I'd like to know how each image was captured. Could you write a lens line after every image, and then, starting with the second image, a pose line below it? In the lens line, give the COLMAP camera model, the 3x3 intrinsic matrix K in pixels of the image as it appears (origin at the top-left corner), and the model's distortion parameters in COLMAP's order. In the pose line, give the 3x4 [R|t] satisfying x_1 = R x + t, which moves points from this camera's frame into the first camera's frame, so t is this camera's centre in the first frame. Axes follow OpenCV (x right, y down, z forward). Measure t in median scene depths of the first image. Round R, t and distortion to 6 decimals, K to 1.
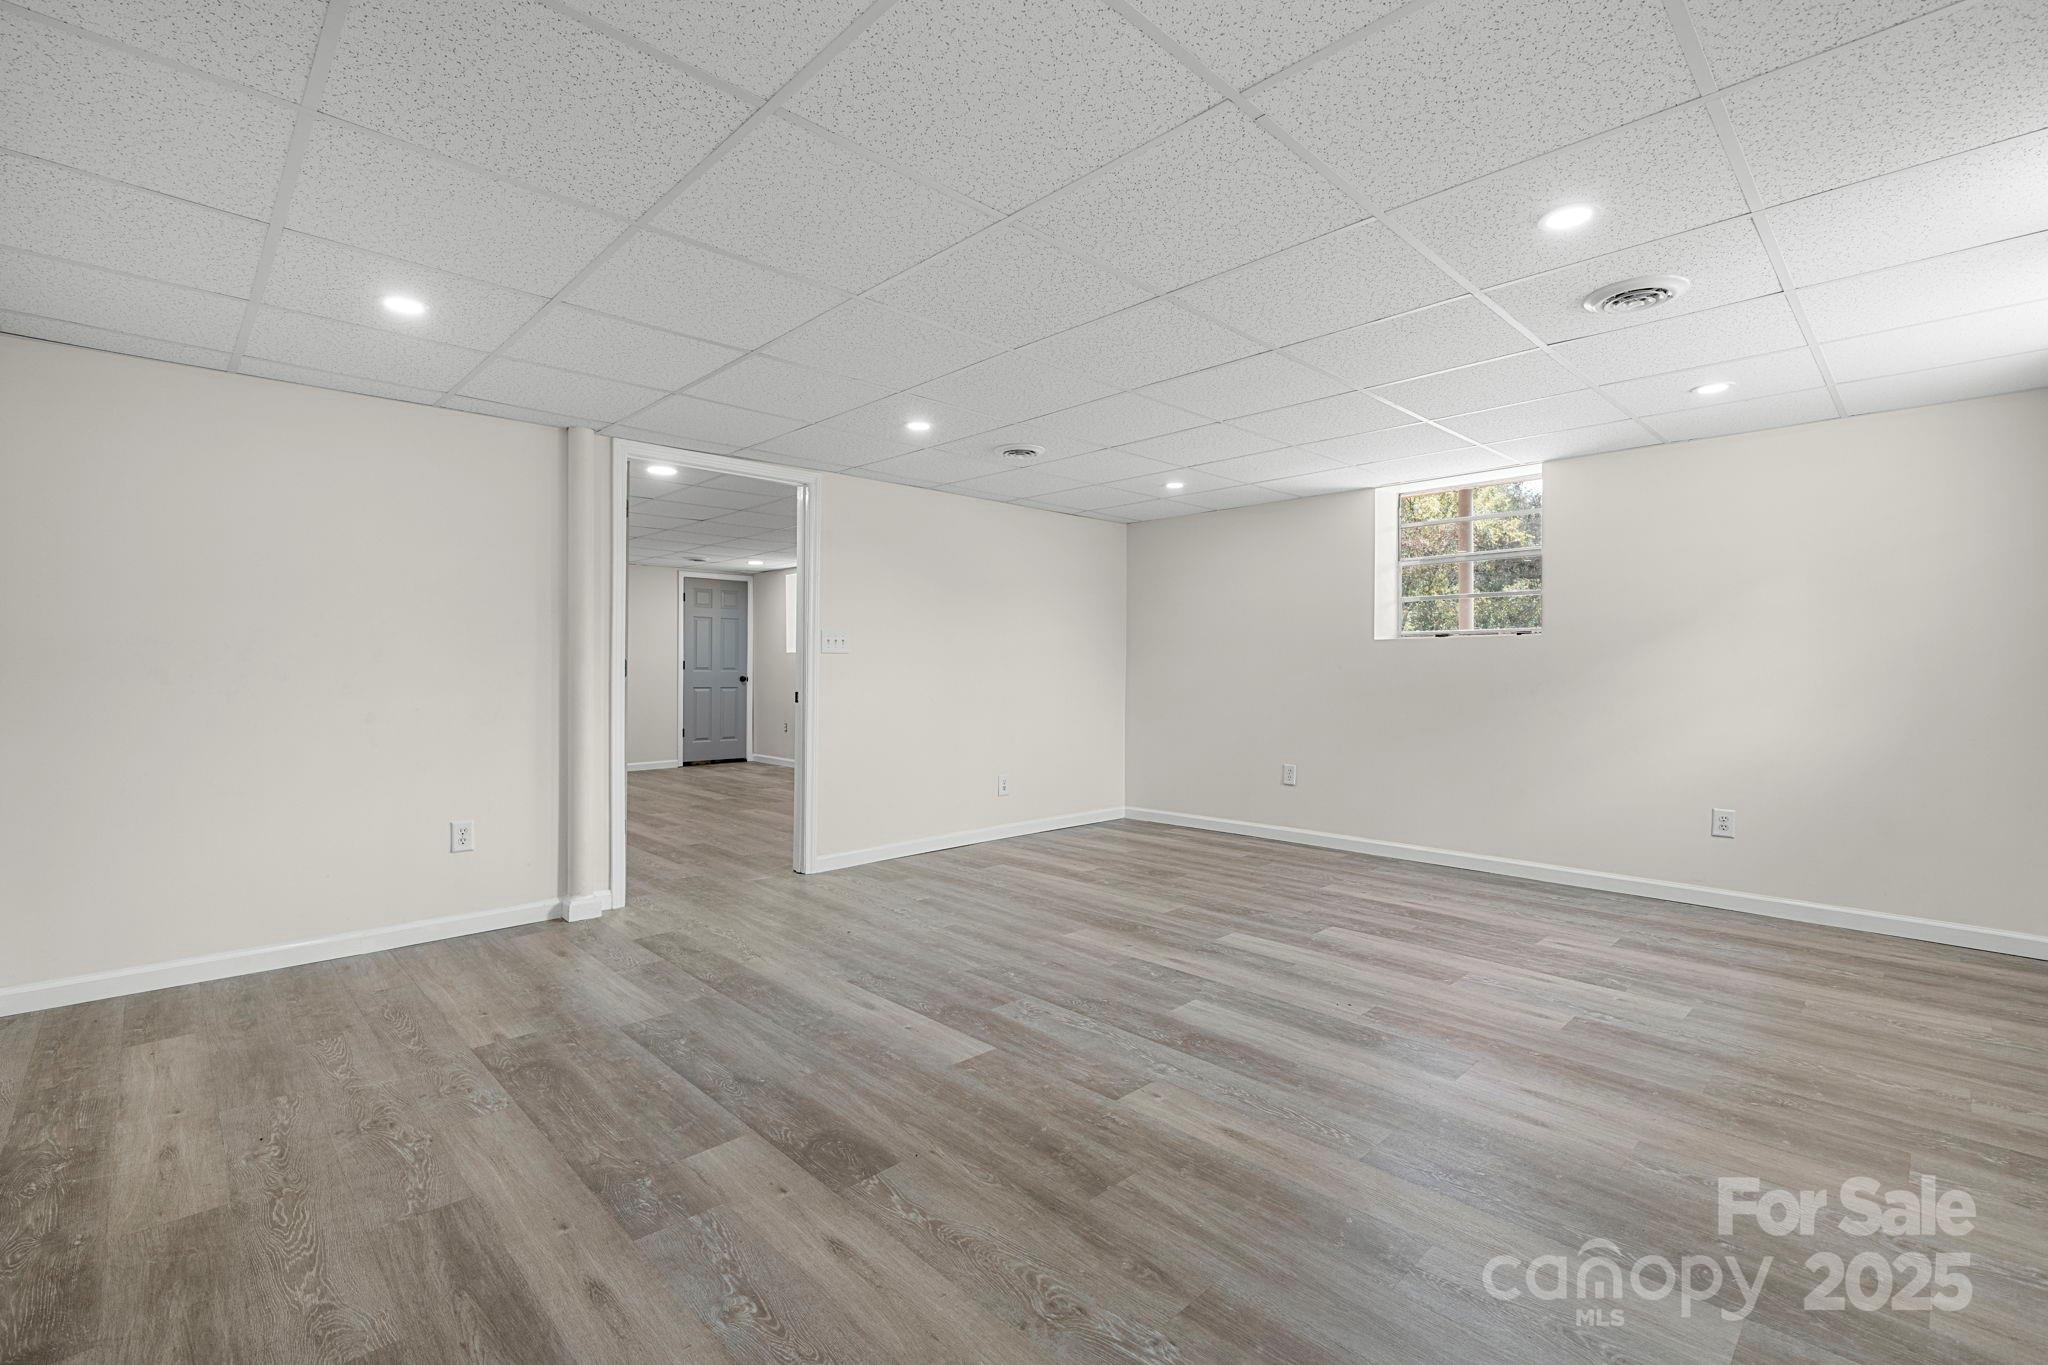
lens RADIAL K [[907.2, 0, 1021.4], [0, 907.2, 675.0], [0, 0, 1]] dist [0.000400, 0.000132]
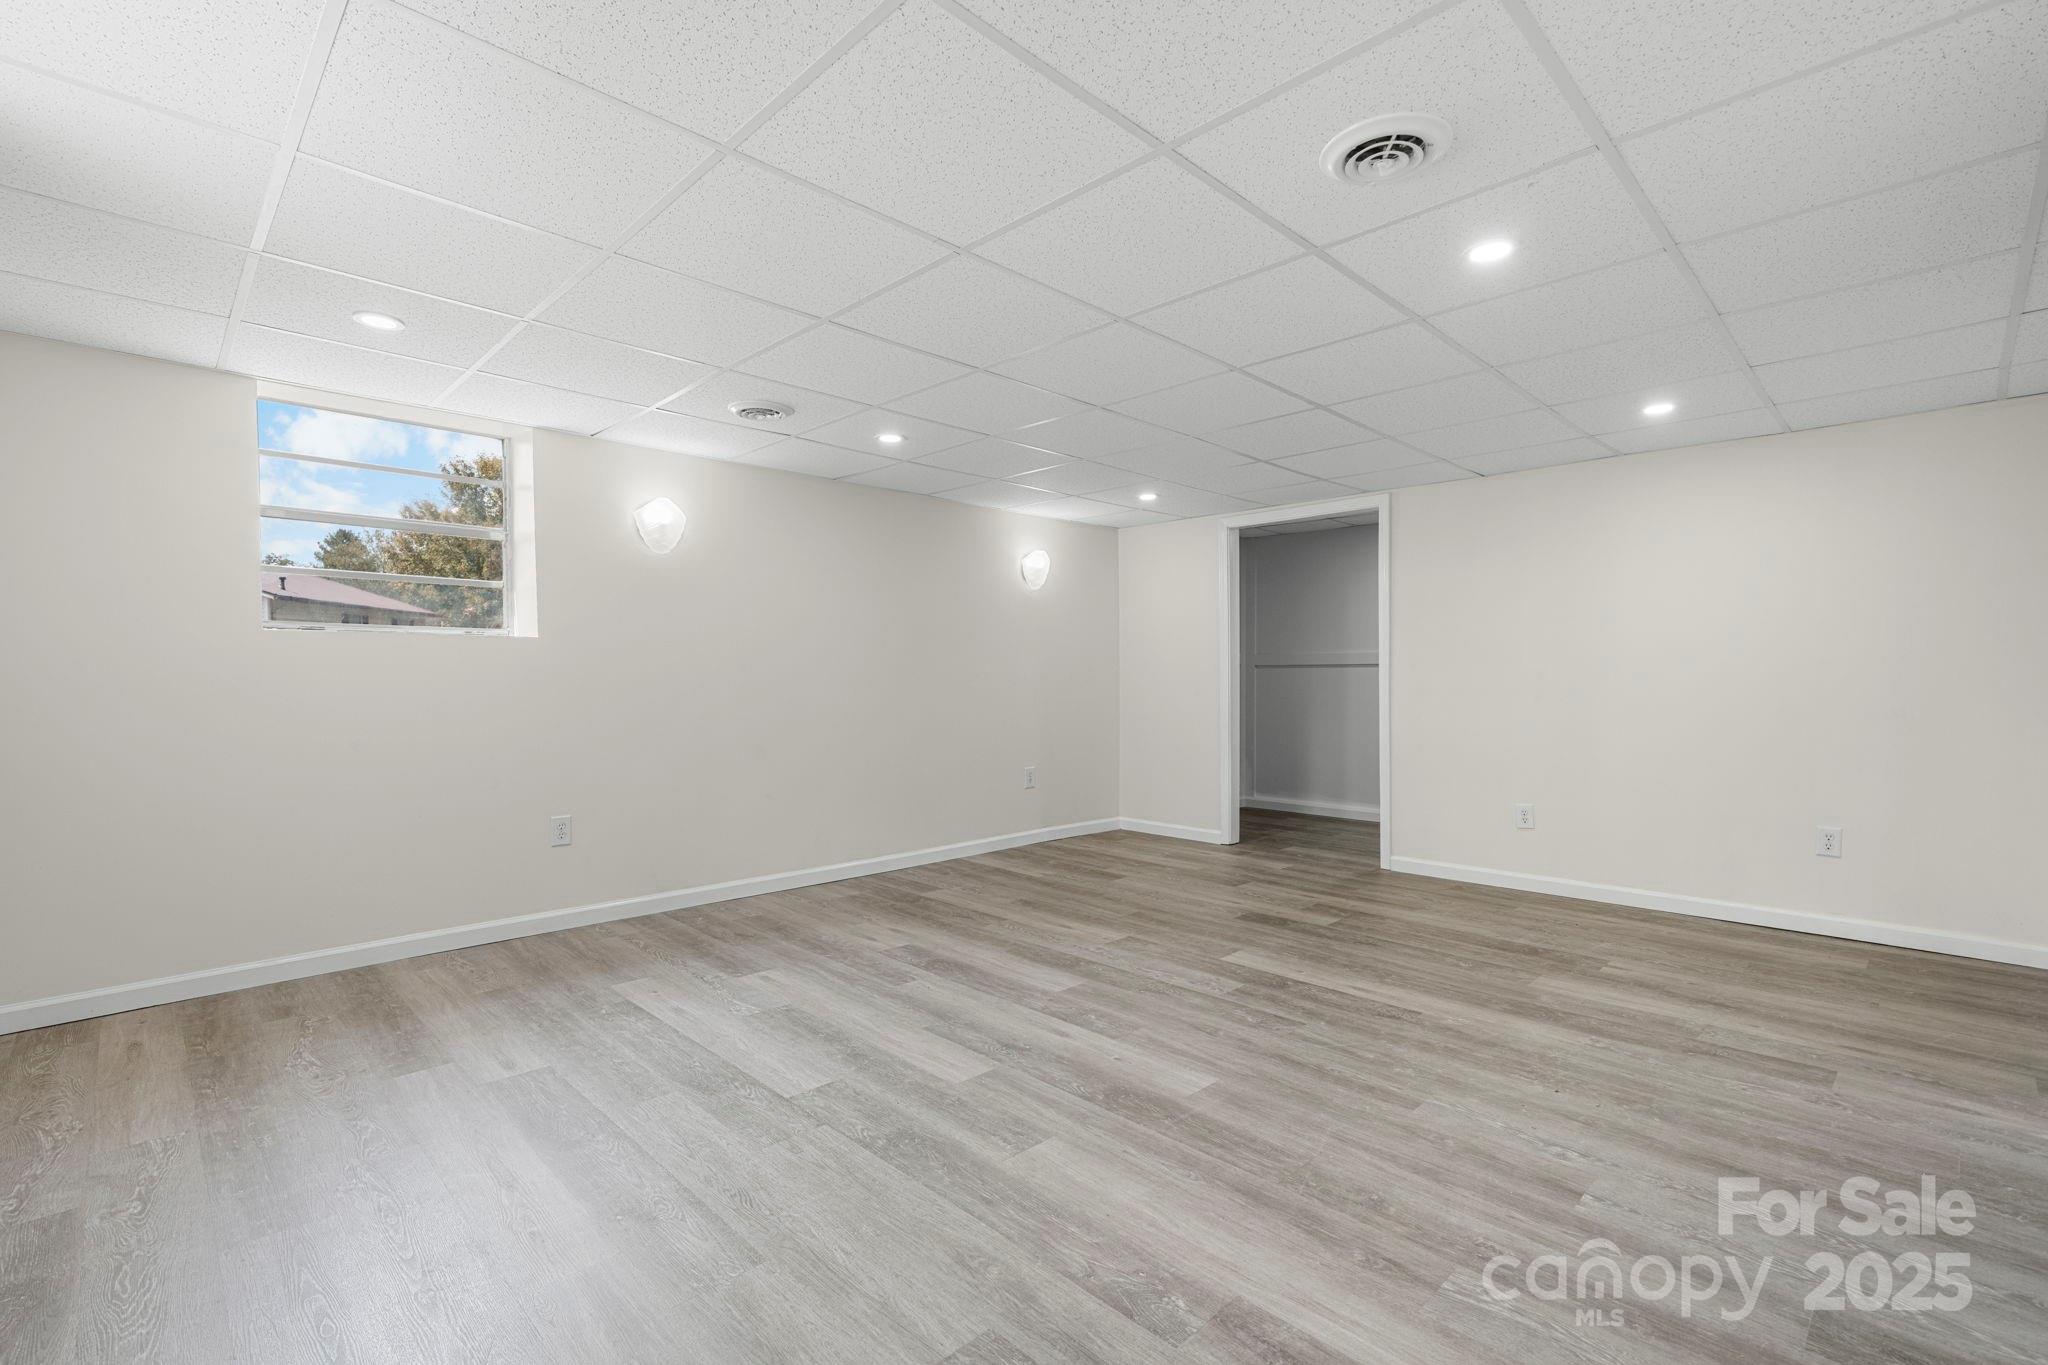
lens RADIAL K [[907.2, 0, 1026.7], [0, 907.2, 679.8], [0, 0, 1]] dist [0.000400, 0.000132]
pose [[-0.999967, 0.000628, -0.008098, 0.241303], [0.000554, 0.999959, 0.009079, -0.014821], [0.008104, 0.009074, -0.999926, 2.099973]]
